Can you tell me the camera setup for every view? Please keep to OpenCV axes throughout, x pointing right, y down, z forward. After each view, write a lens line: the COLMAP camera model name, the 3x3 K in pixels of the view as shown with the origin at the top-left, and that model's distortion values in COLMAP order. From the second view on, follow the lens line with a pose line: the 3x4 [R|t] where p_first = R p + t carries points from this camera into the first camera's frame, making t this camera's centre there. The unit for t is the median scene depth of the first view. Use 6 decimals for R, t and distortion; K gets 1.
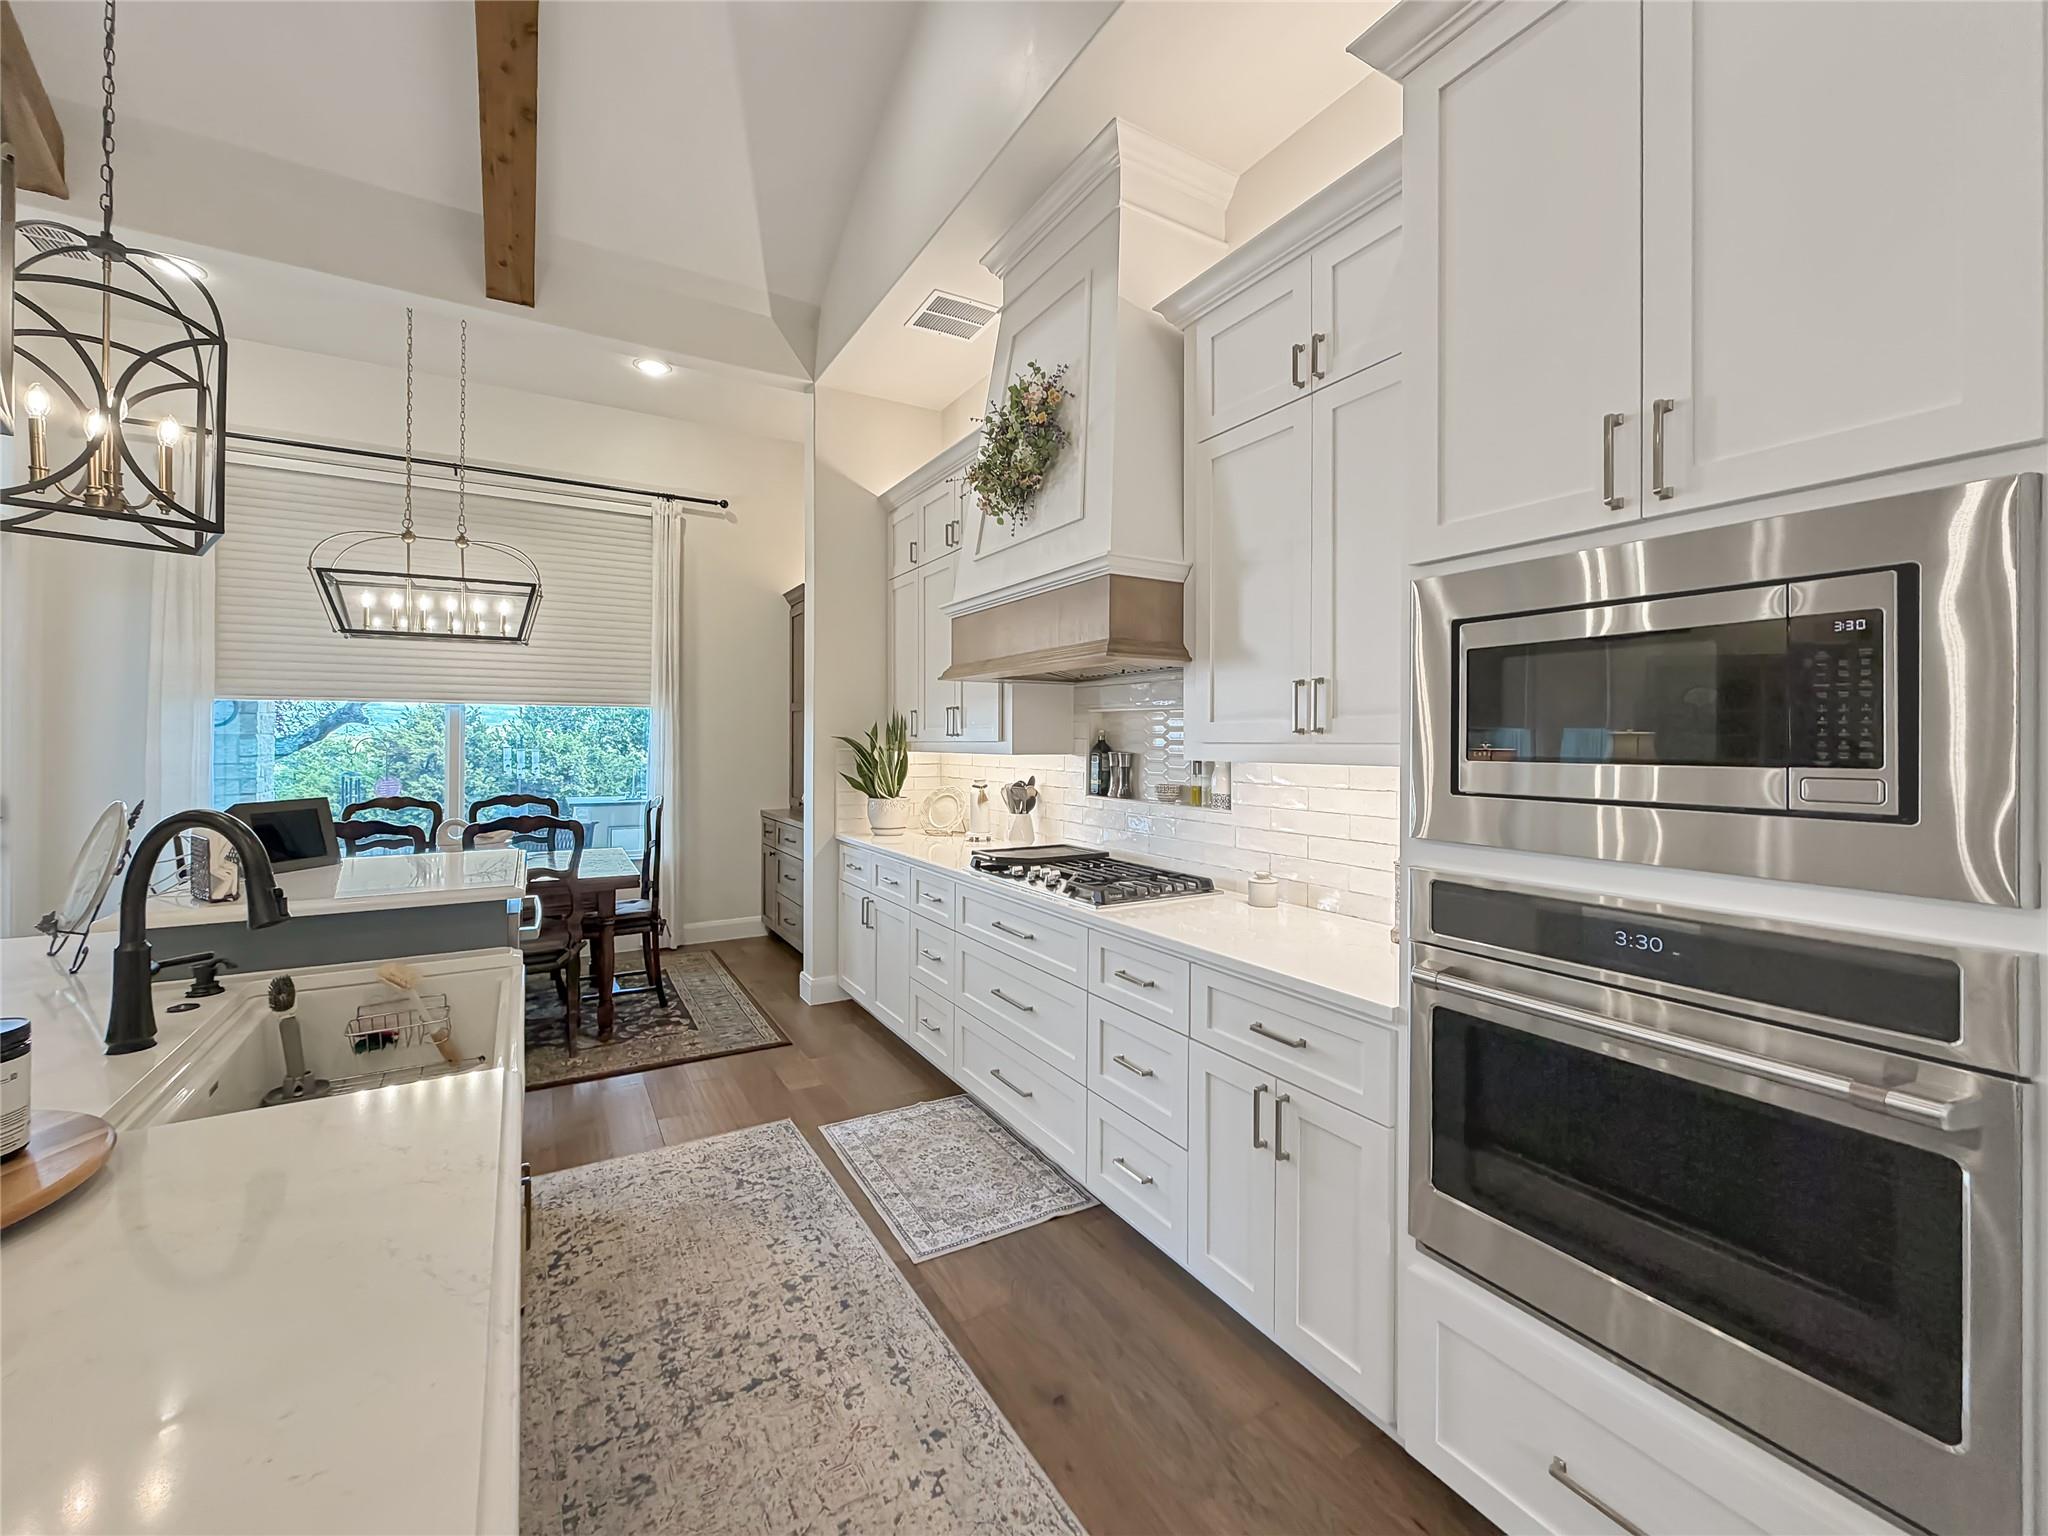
lens RADIAL K [[824.6, 0, 1018.7], [0, 824.6, 741.0], [0, 0, 1]] dist [-0.002951, 0.001129]
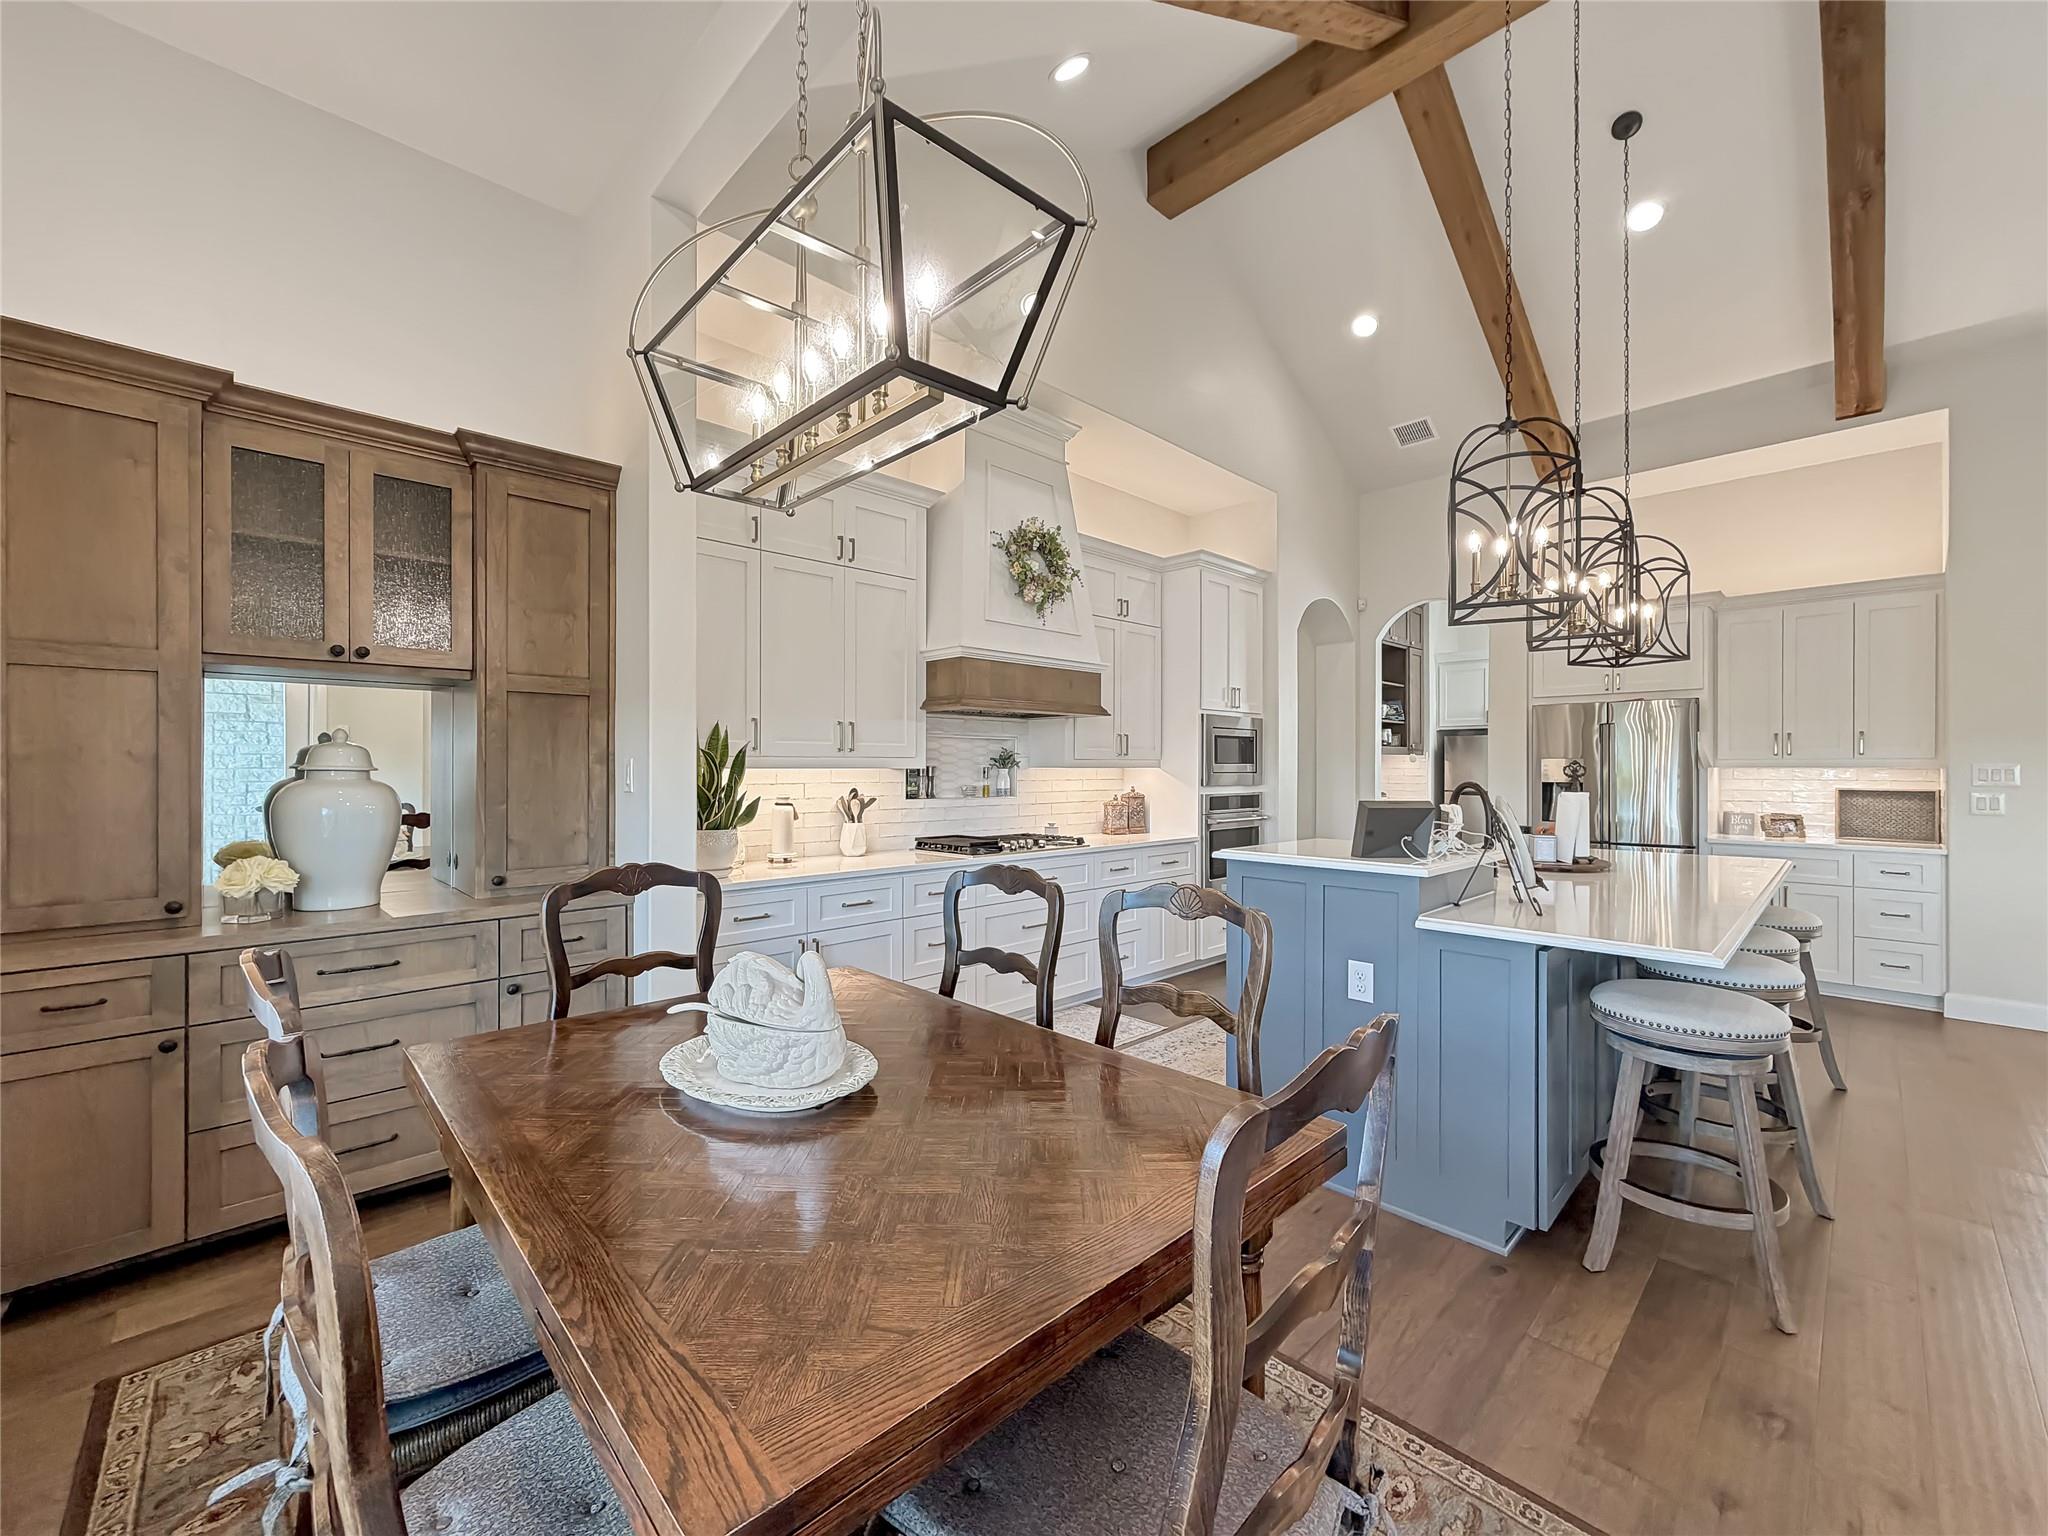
lens RADIAL K [[824.6, 0, 1039.5], [0, 824.6, 773.1], [0, 0, 1]] dist [-0.002951, 0.001129]
pose [[-0.228707, -0.008265, 0.973460, -1.785777], [0.005352, 0.999938, 0.009748, 0.016428], [-0.973481, 0.007439, -0.228649, 1.595252]]
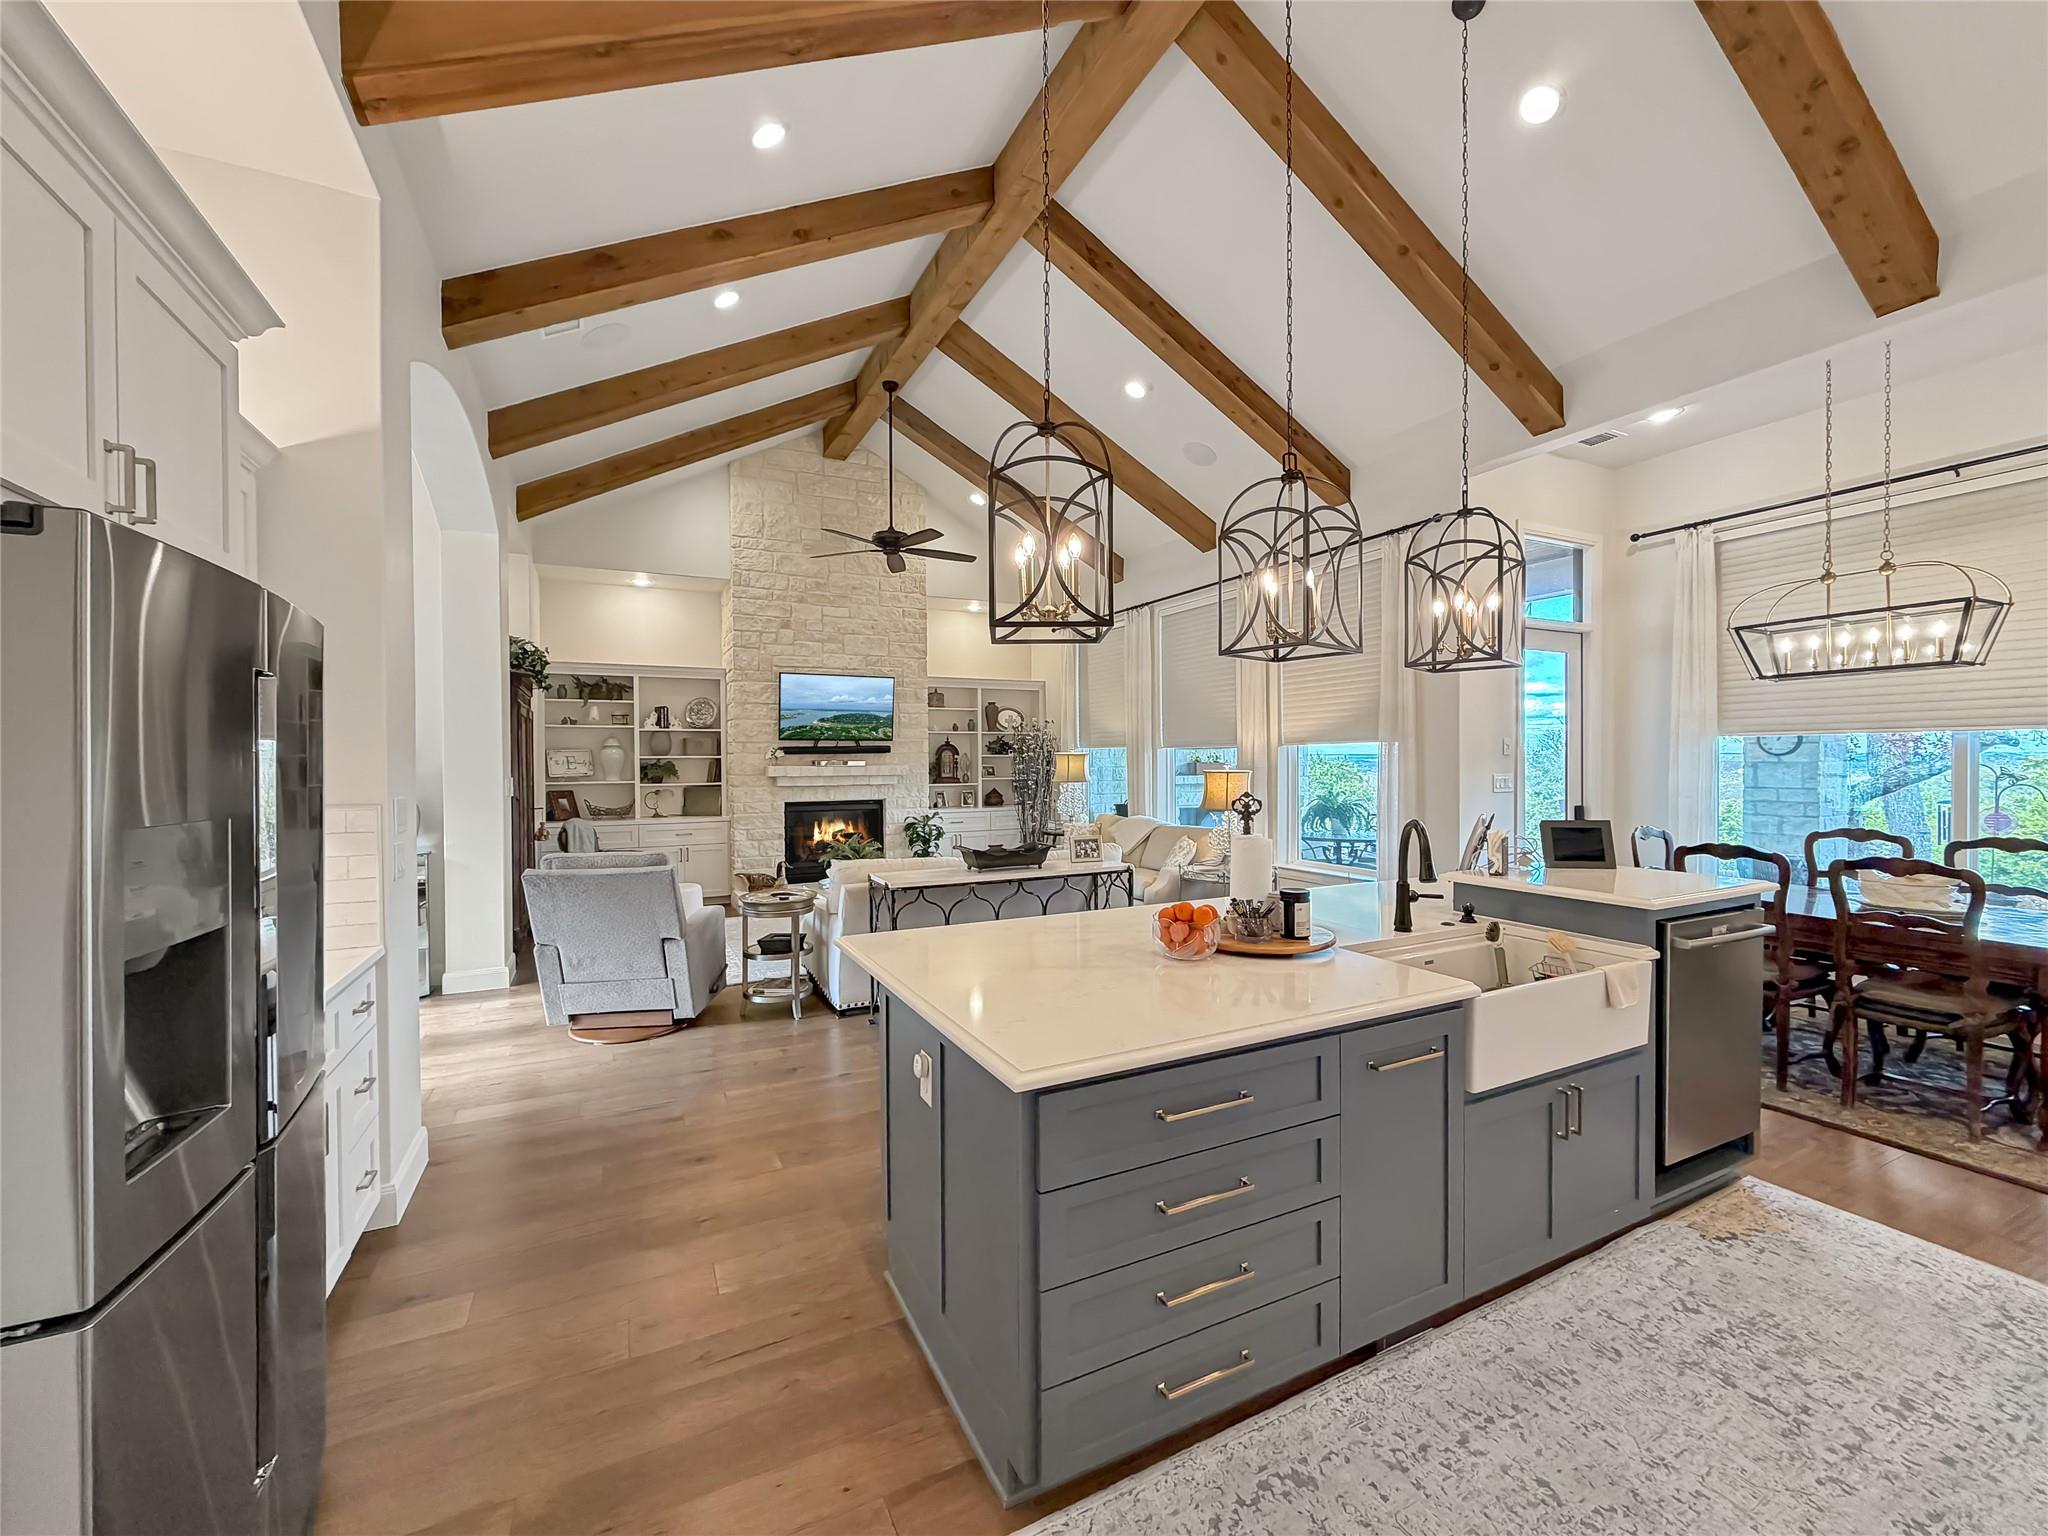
lens RADIAL K [[824.6, 0, 1024.0], [0, 824.6, 769.7], [0, 0, 1]] dist [-0.002951, 0.001129]
pose [[-0.072911, 0.007641, -0.997309, 0.583260], [-0.000946, 0.999970, 0.007731, -0.020674], [0.997338, 0.001507, -0.072902, 0.103989]]
